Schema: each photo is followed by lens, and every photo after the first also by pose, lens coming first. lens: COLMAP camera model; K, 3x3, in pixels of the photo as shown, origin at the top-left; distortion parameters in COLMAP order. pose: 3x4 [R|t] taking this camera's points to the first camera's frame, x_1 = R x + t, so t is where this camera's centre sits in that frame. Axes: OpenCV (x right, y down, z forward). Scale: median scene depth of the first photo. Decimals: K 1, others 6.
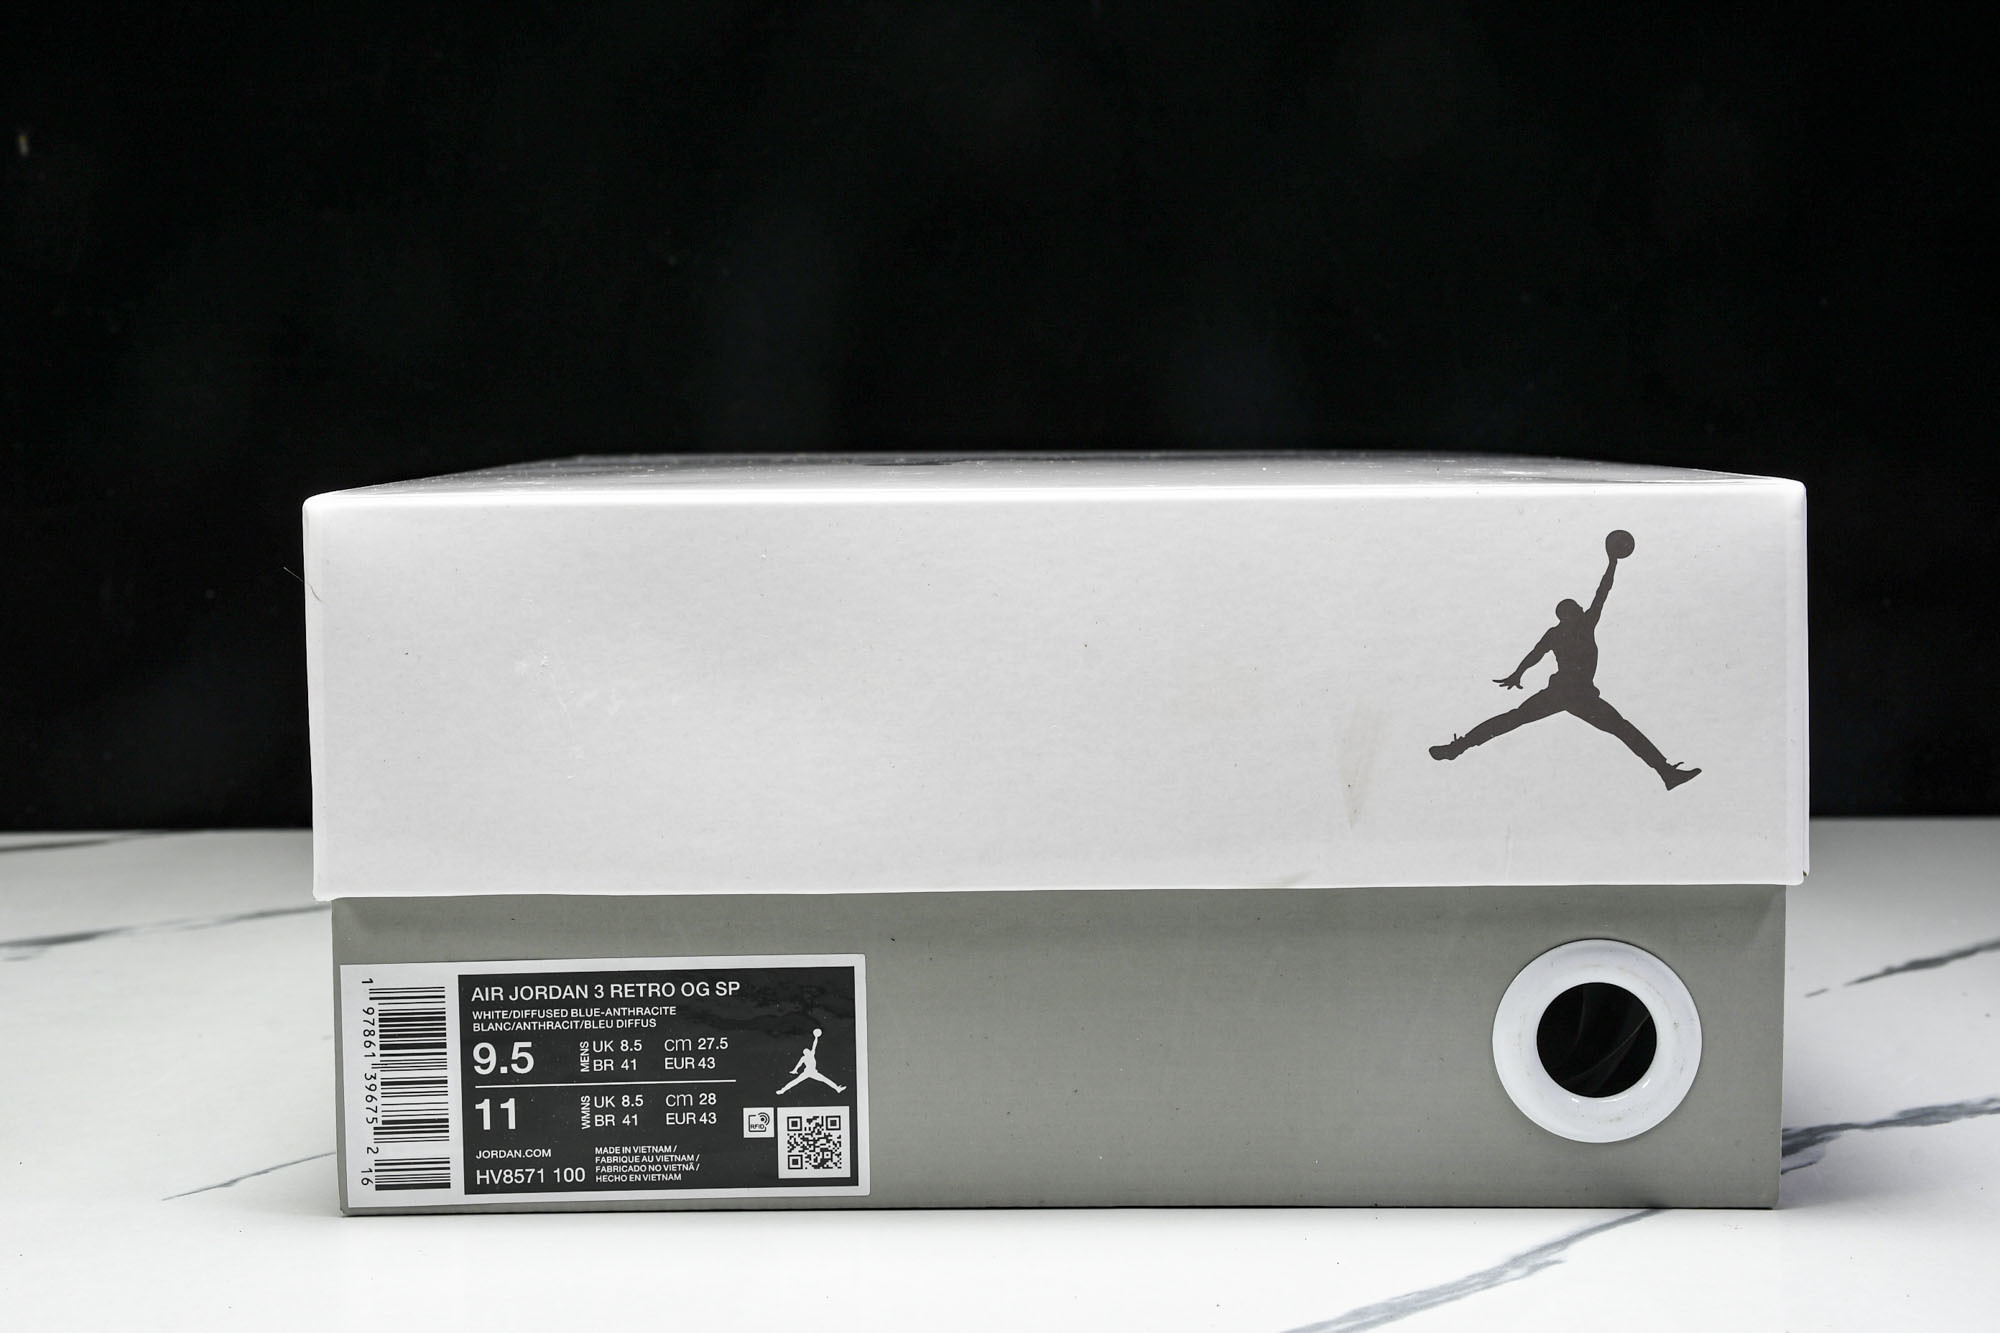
lens RADIAL K [[3258.8, 0, 981.4], [0, 3258.8, 662.9], [0, 0, 1]] dist [0.124330, 0.000000]
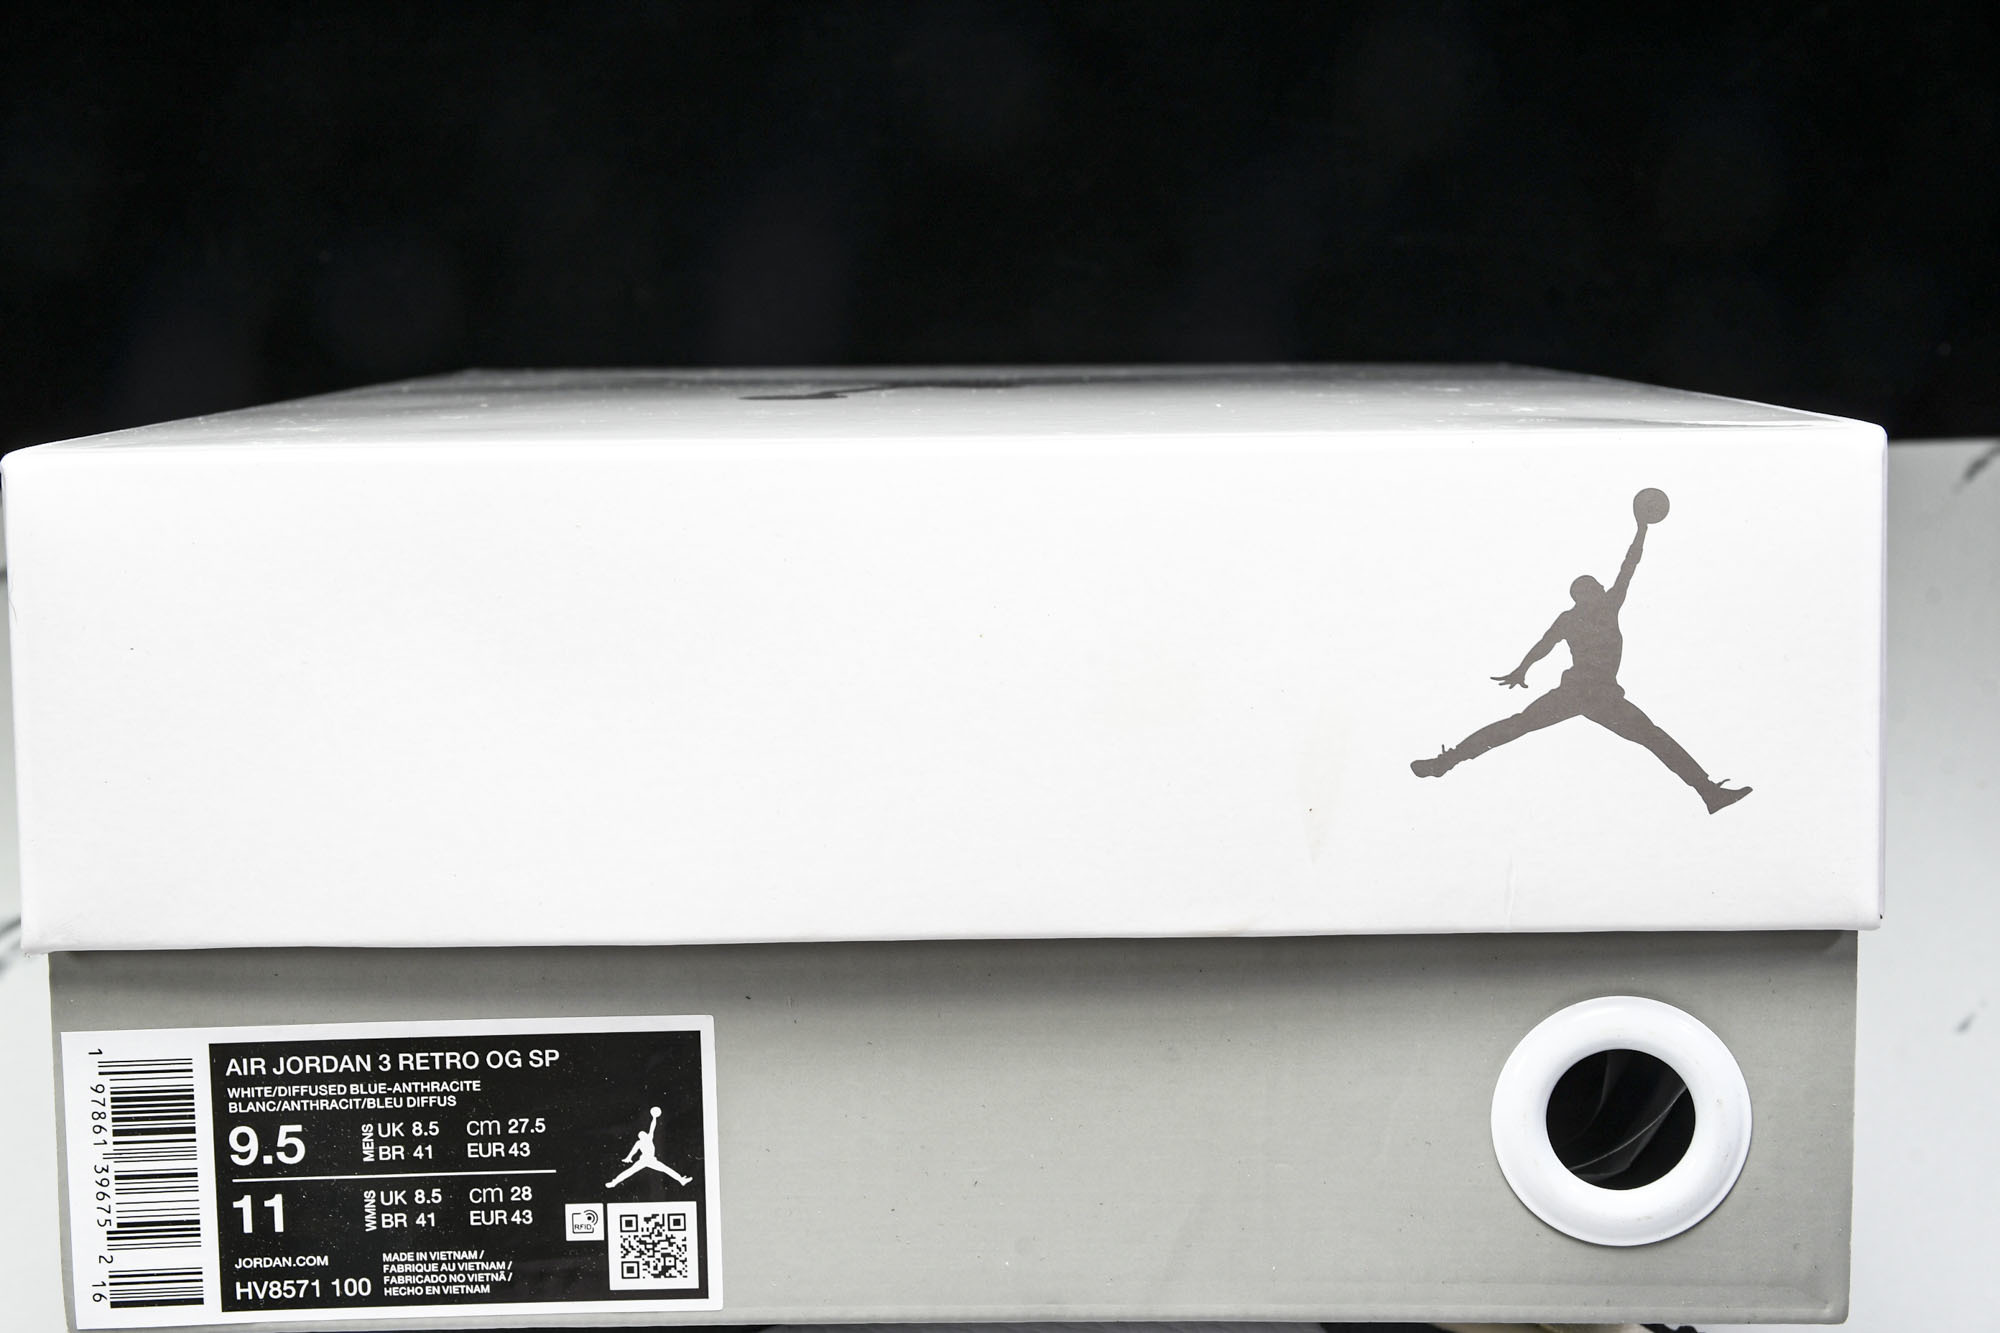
lens RADIAL K [[3258.8, 0, 985.7], [0, 3258.8, 662.1], [0, 0, 1]] dist [0.124330, 0.000000]
pose [[0.999915, -0.003722, -0.012498, 0.041994], [0.004184, 0.999302, 0.037134, -0.027839], [0.012351, -0.037183, 0.999232, 0.195728]]
